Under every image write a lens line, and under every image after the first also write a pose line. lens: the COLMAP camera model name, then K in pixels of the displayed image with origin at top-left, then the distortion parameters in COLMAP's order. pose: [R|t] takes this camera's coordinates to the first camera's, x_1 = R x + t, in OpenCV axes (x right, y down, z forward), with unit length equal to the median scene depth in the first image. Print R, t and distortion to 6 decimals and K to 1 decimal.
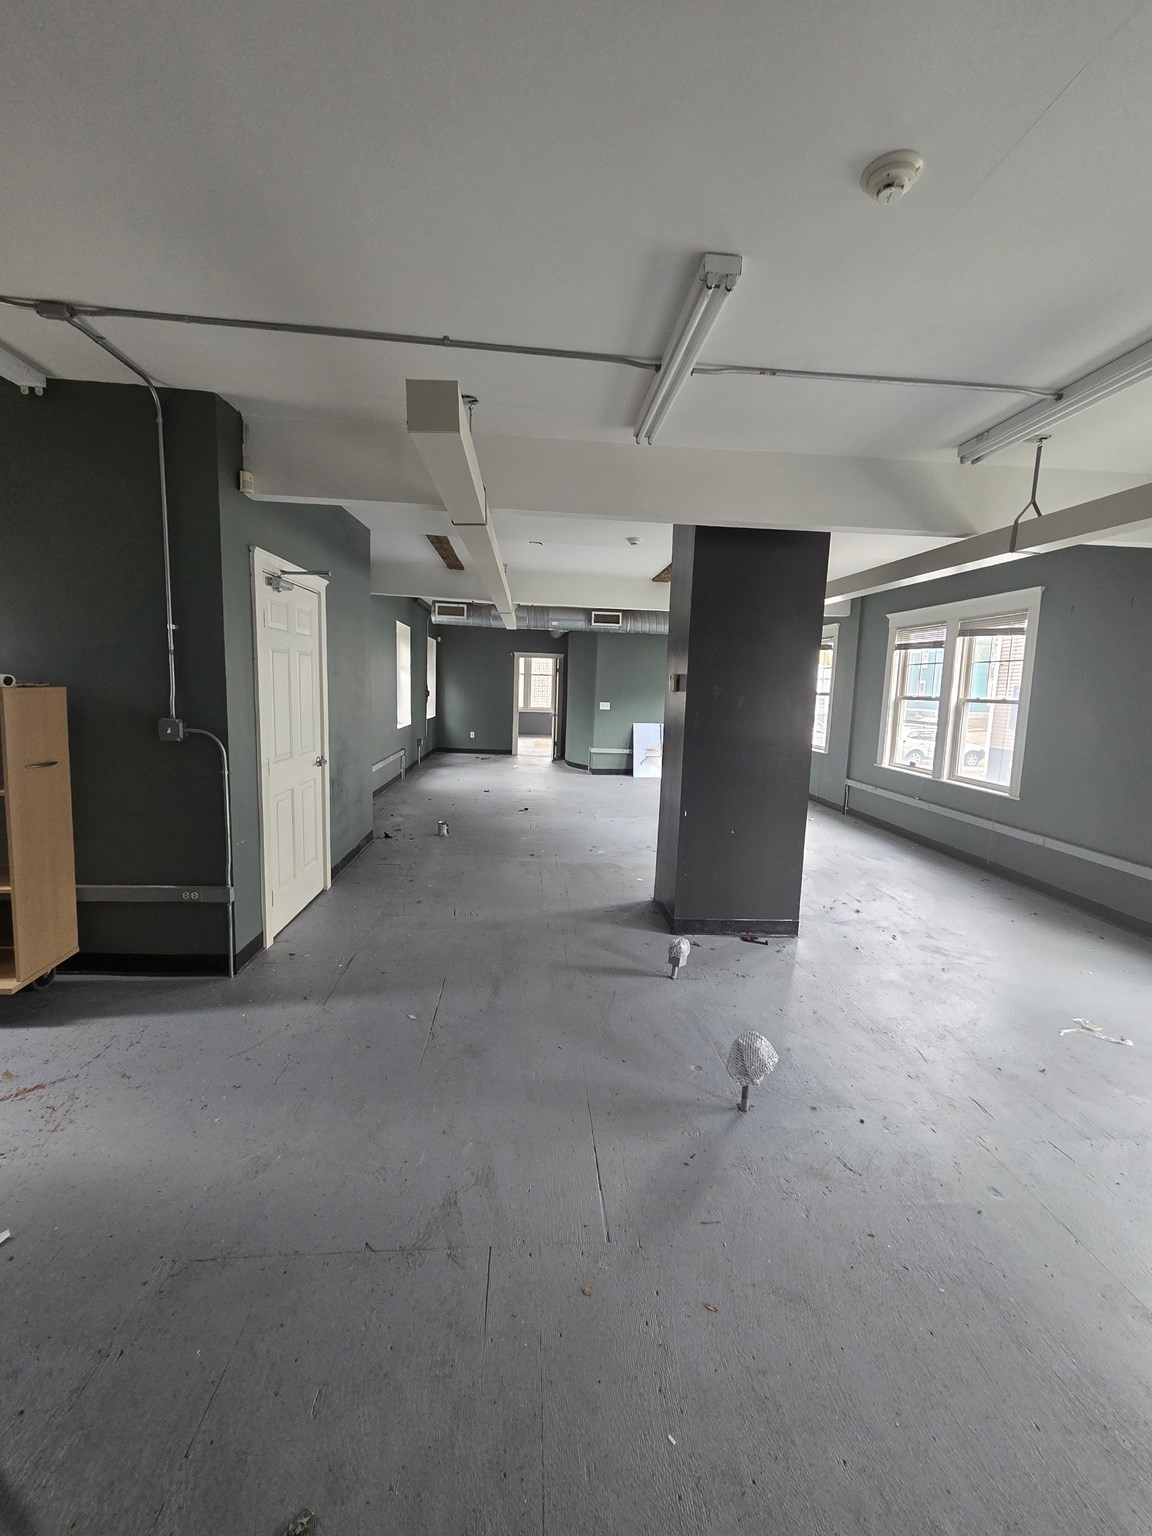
lens RADIAL K [[636.2, 0, 575.7], [0, 636.2, 765.4], [0, 0, 1]] dist [0.005197, -0.000125]
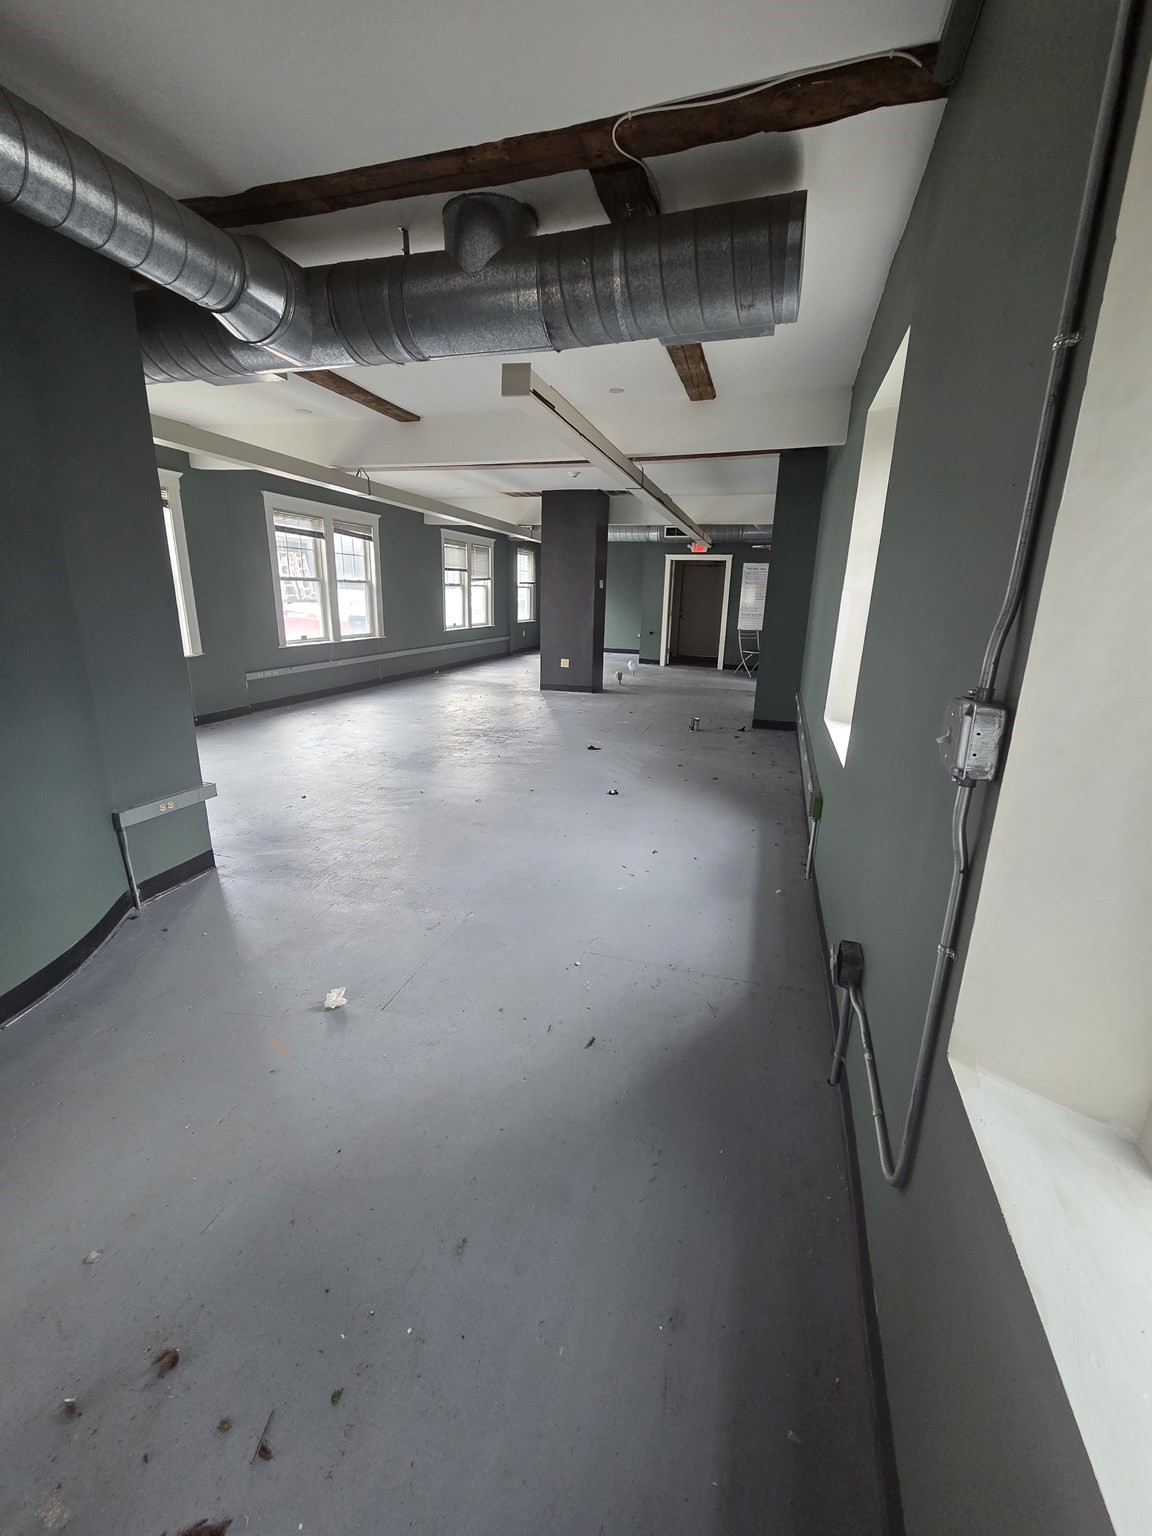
lens RADIAL K [[636.2, 0, 576.6], [0, 636.2, 771.2], [0, 0, 1]] dist [0.005197, -0.000125]
pose [[-0.933790, -0.142447, 0.328246, -0.402261], [-0.001953, 0.919359, 0.393415, -0.264575], [-0.357816, 0.366726, -0.858766, 2.131563]]
